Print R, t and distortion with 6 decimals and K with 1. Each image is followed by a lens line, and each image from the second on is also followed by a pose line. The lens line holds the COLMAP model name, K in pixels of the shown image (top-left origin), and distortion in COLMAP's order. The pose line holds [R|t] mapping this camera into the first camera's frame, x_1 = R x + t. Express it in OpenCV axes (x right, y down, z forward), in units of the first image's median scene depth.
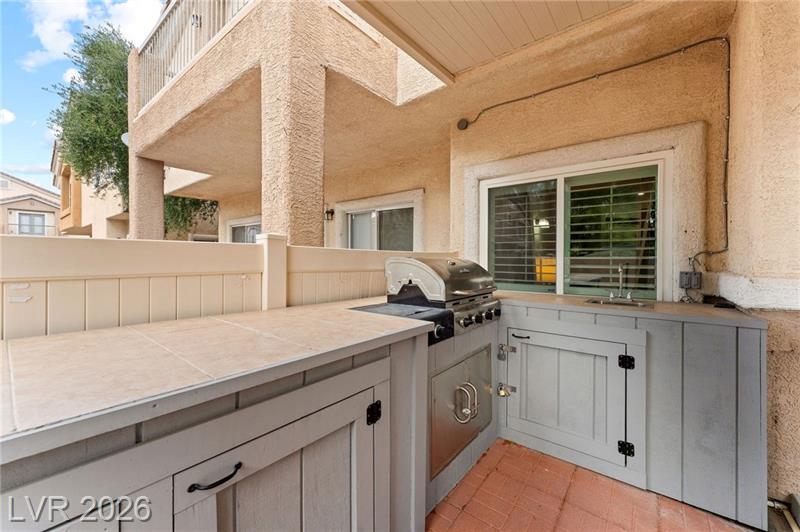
lens RADIAL K [[322.2, 0, 398.3], [0, 322.2, 260.4], [0, 0, 1]] dist [-0.002089, -0.000533]
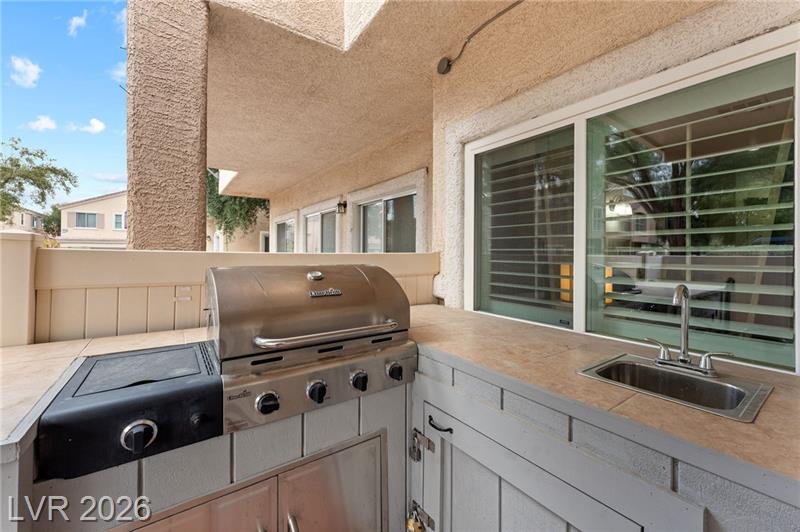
lens RADIAL K [[322.2, 0, 402.4], [0, 322.2, 251.7], [0, 0, 1]] dist [-0.002089, -0.000533]
pose [[0.960670, 0.002756, -0.277681, 0.325518], [-0.005836, 0.999930, -0.010267, -0.021839], [0.277633, 0.011483, 0.960619, 0.345323]]
